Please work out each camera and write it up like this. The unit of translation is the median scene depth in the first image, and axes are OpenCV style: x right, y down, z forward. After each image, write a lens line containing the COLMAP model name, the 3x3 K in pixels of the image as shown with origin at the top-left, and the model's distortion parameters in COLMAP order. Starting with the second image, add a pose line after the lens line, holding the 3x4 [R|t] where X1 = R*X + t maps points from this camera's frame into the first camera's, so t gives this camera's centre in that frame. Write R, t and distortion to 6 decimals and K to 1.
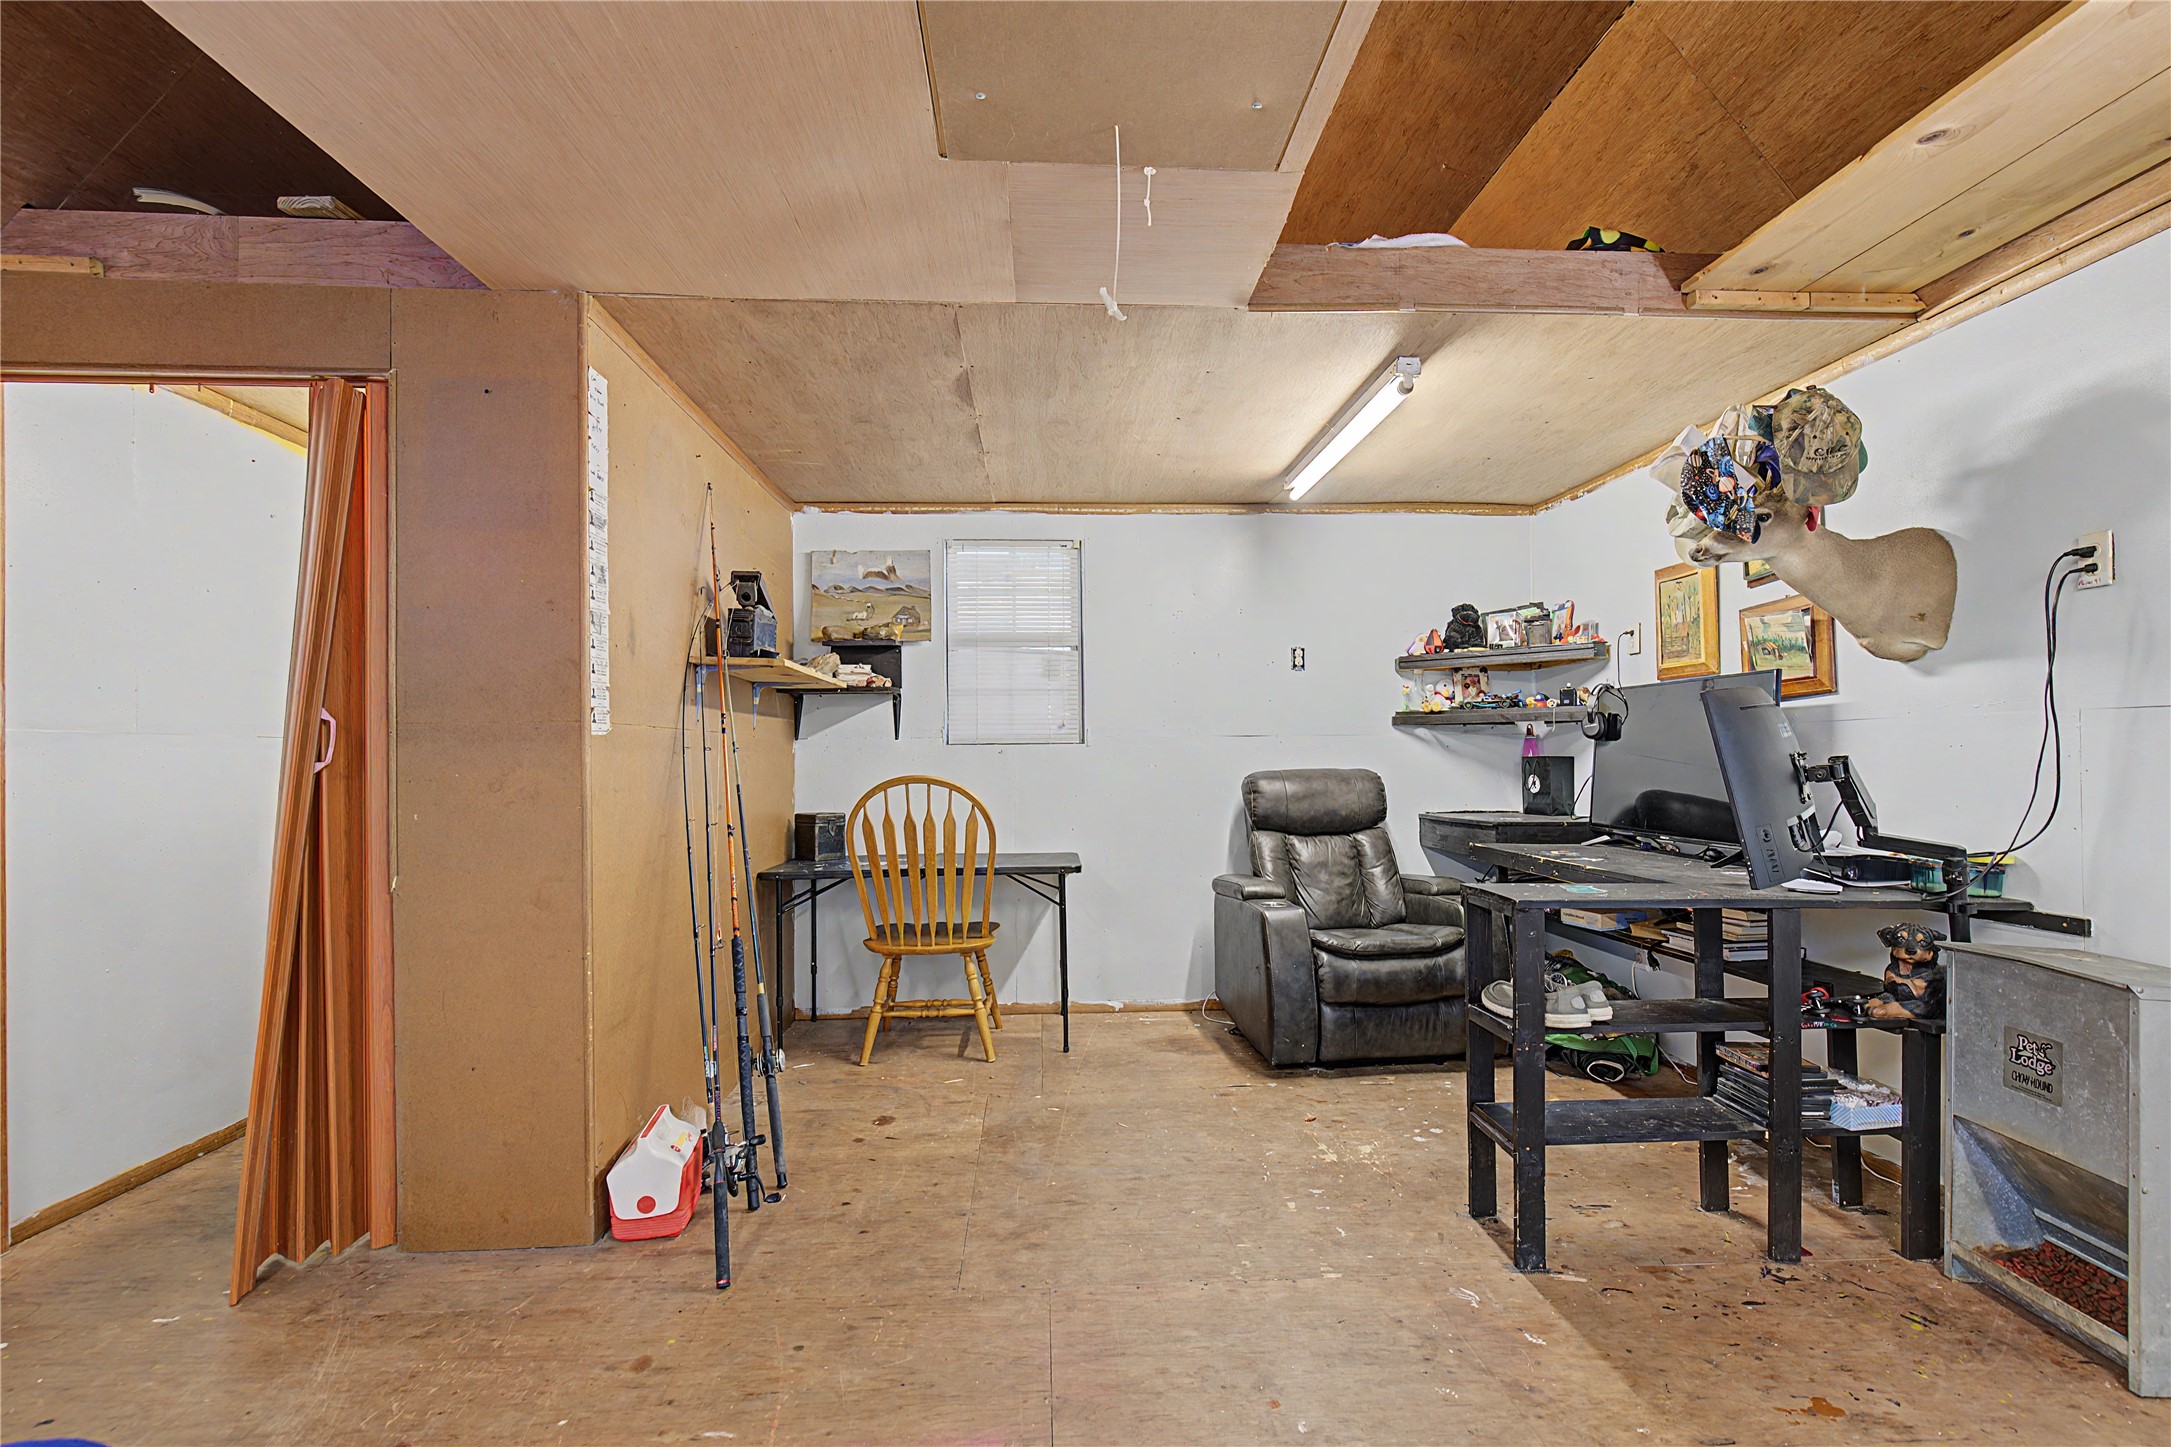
lens RADIAL K [[1011.7, 0, 1080.6], [0, 1011.7, 752.9], [0, 0, 1]] dist [-0.000510, -0.000257]
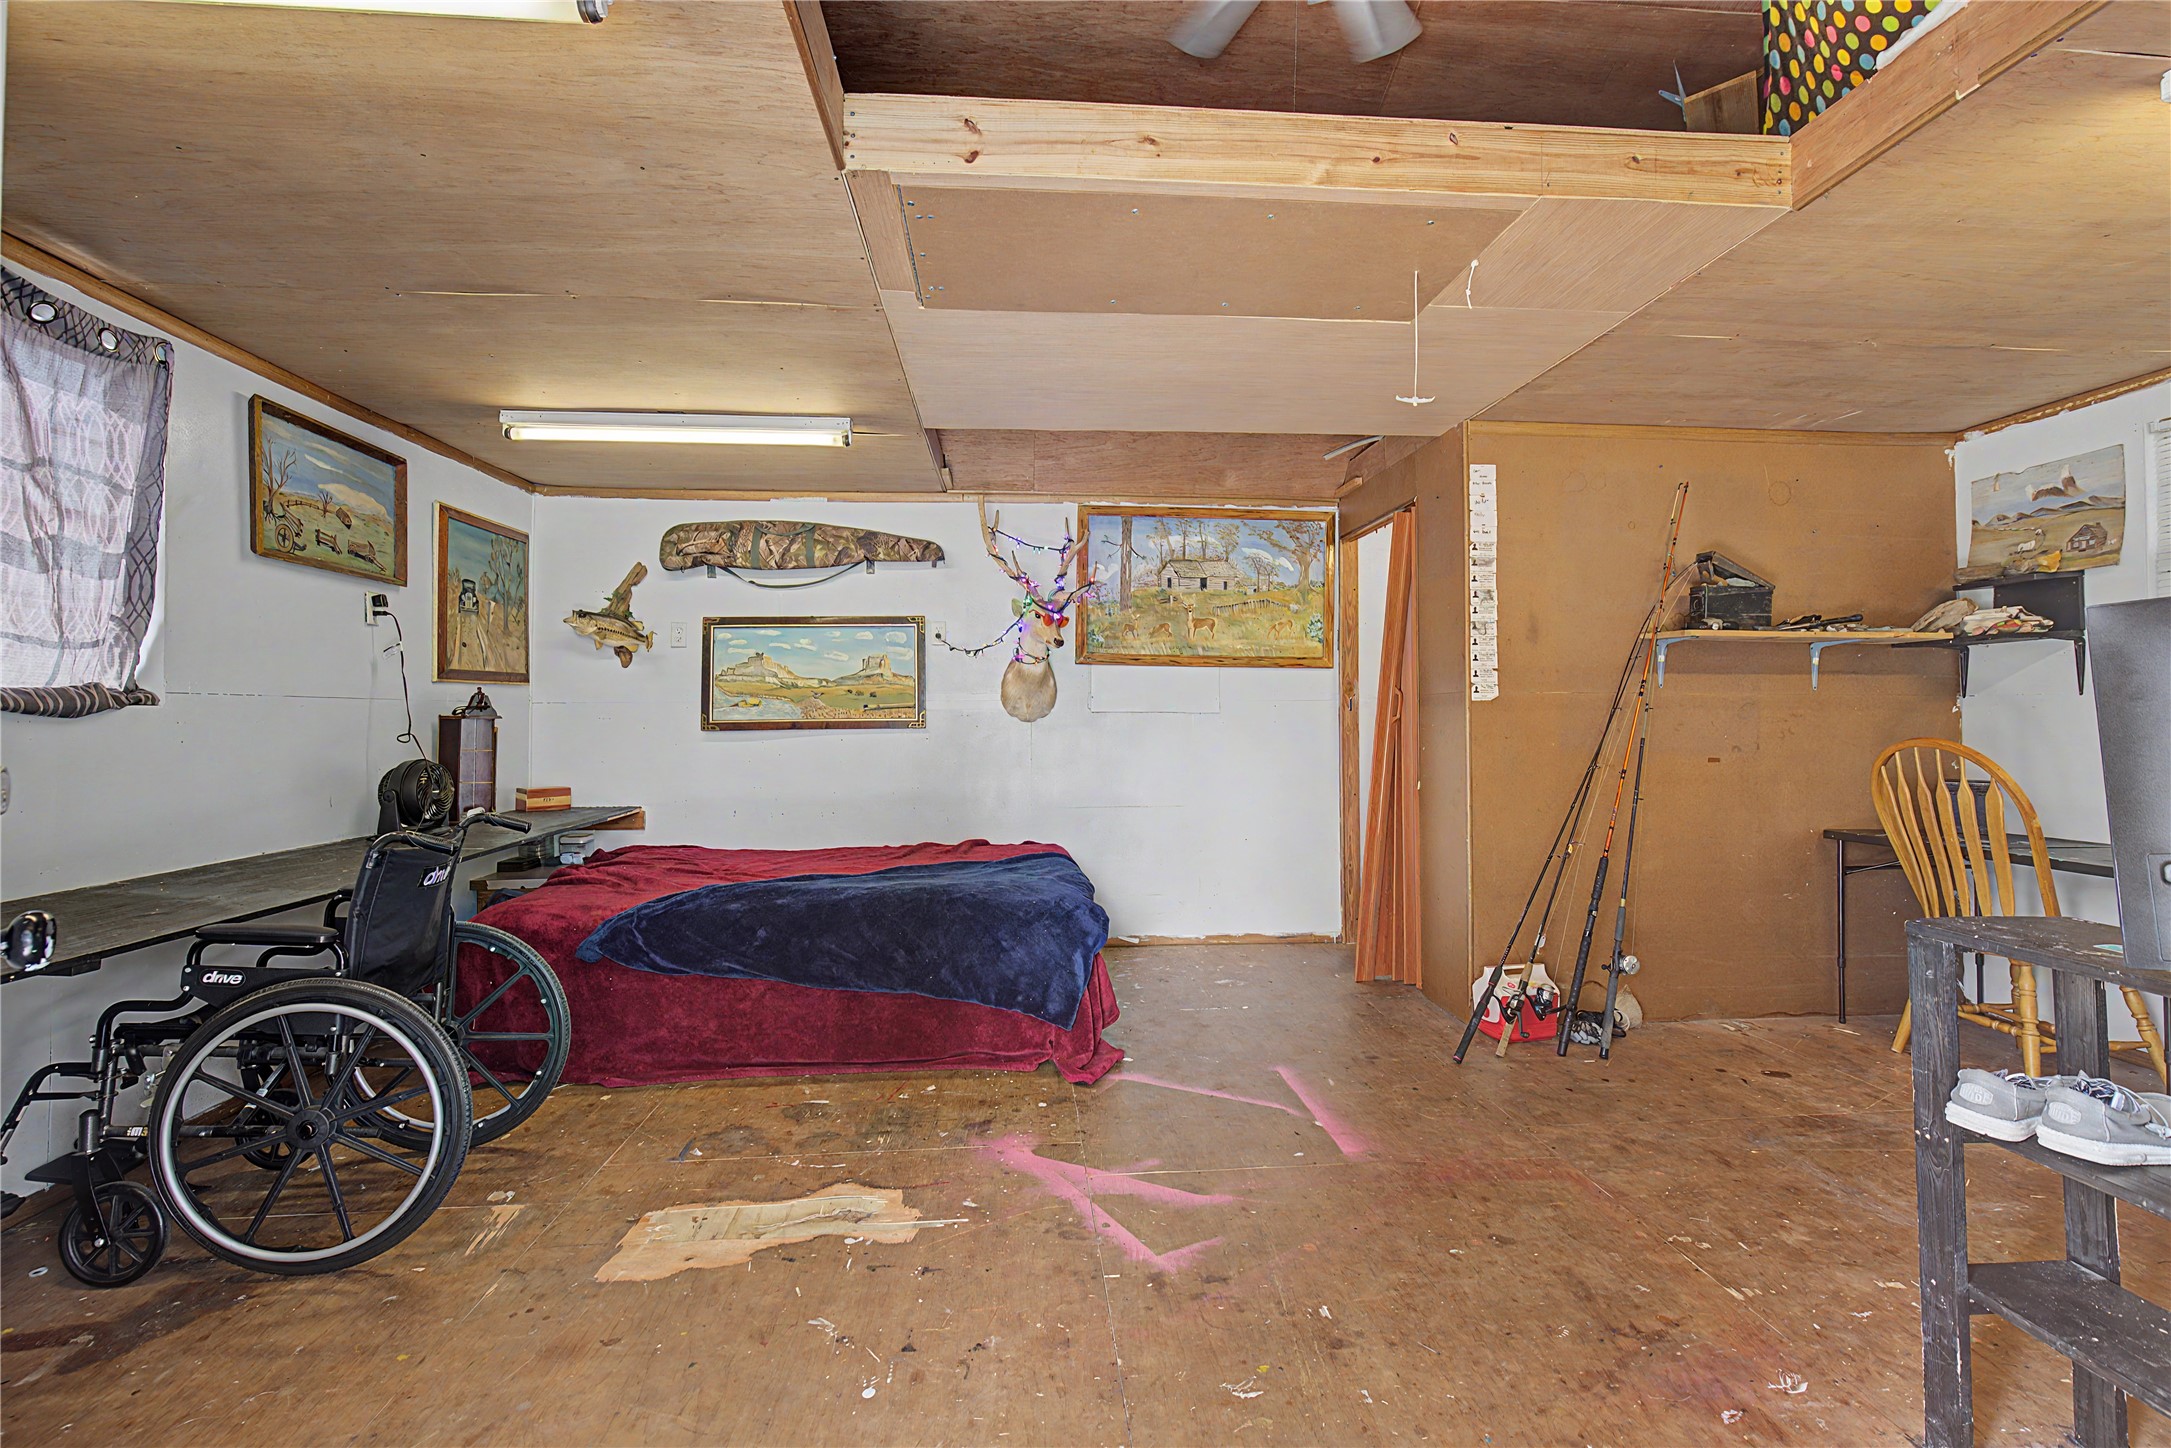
lens RADIAL K [[1011.7, 0, 1082.7], [0, 1011.7, 715.3], [0, 0, 1]] dist [-0.000510, -0.000257]
pose [[0.013513, 0.005934, -0.999891, 0.602562], [-0.001925, 0.999981, 0.005908, -0.000785], [0.999907, 0.001845, 0.013524, 0.215278]]
